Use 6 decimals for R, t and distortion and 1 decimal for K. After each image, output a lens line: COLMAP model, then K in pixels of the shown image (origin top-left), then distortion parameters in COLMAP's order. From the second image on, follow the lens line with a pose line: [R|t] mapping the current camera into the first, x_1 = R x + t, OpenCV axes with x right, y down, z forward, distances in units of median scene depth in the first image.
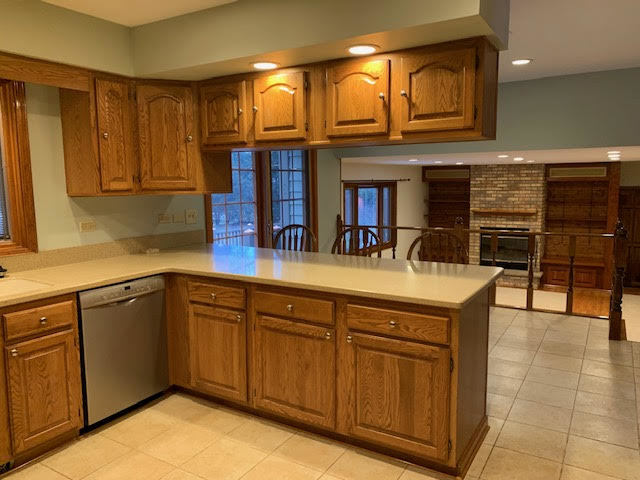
lens RADIAL K [[486.4, 0, 320.0], [0, 486.4, 240.0], [0, 0, 1]] dist [0.016373, -0.012798]
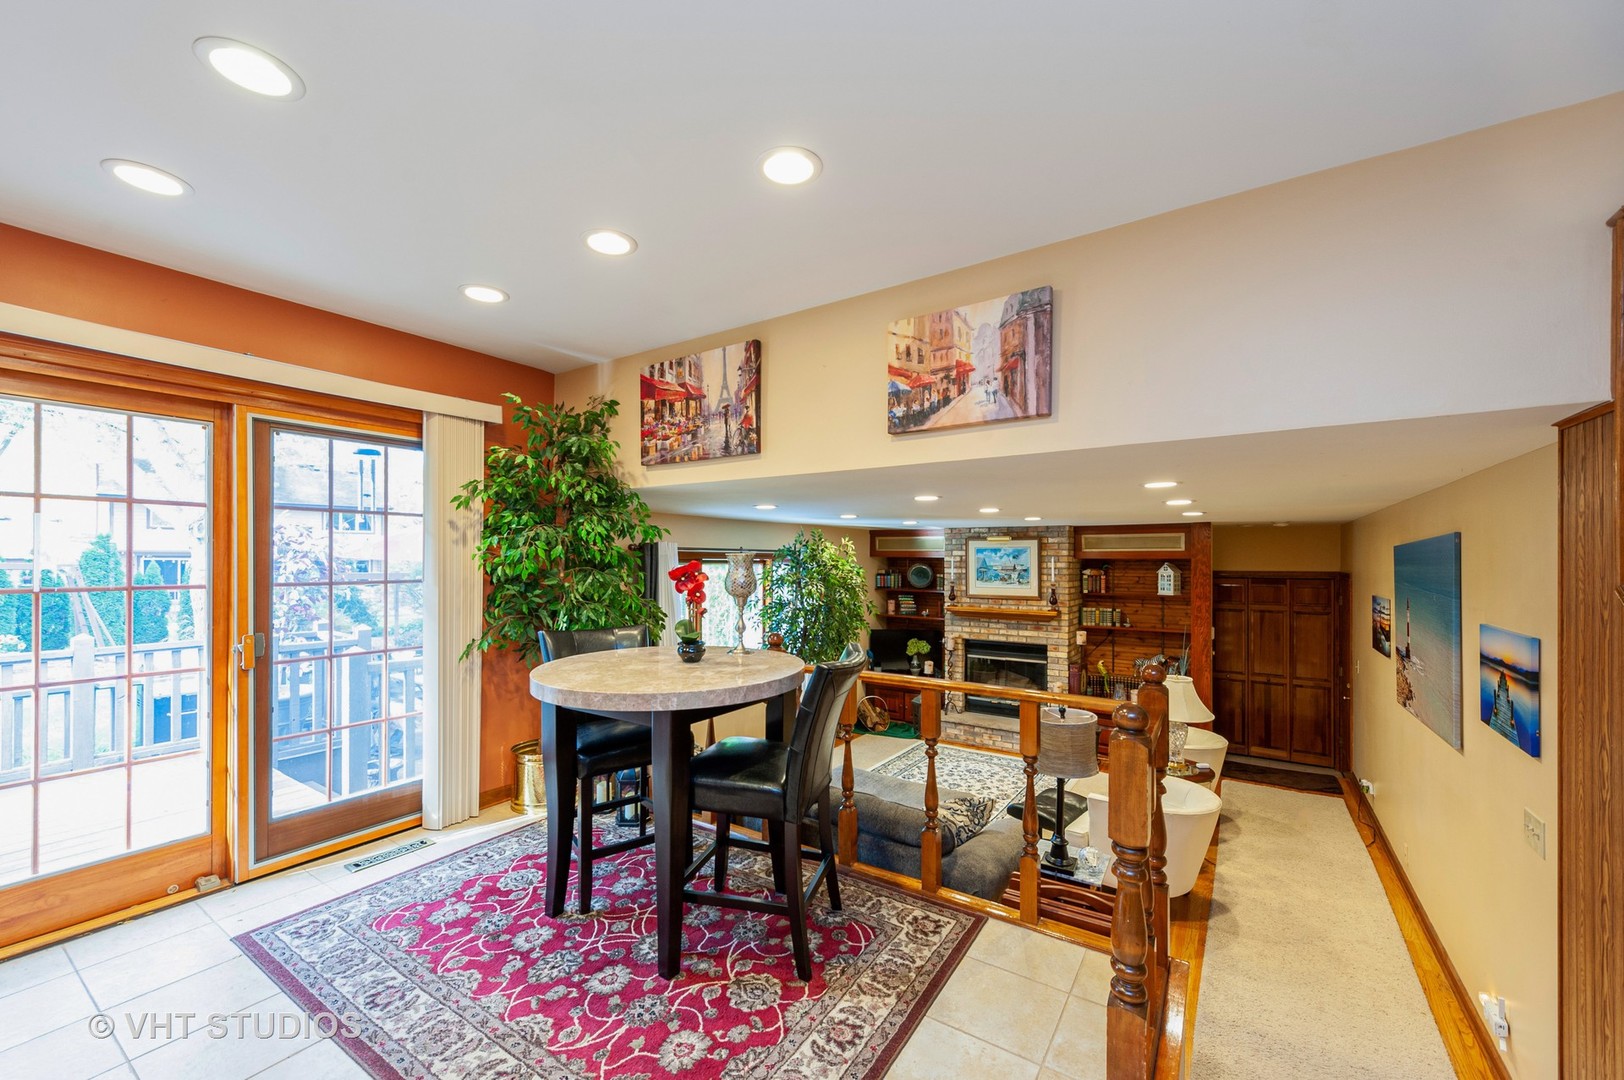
lens RADIAL K [[639.1, 0, 799.8], [0, 639.1, 560.1], [0, 0, 1]] dist [0.003269, 0.000062]
pose [[0.998083, 0.015486, -0.059923, 0.685192], [-0.022533, 0.992667, -0.118765, -0.089027], [0.057645, 0.119887, 0.991113, 0.937313]]
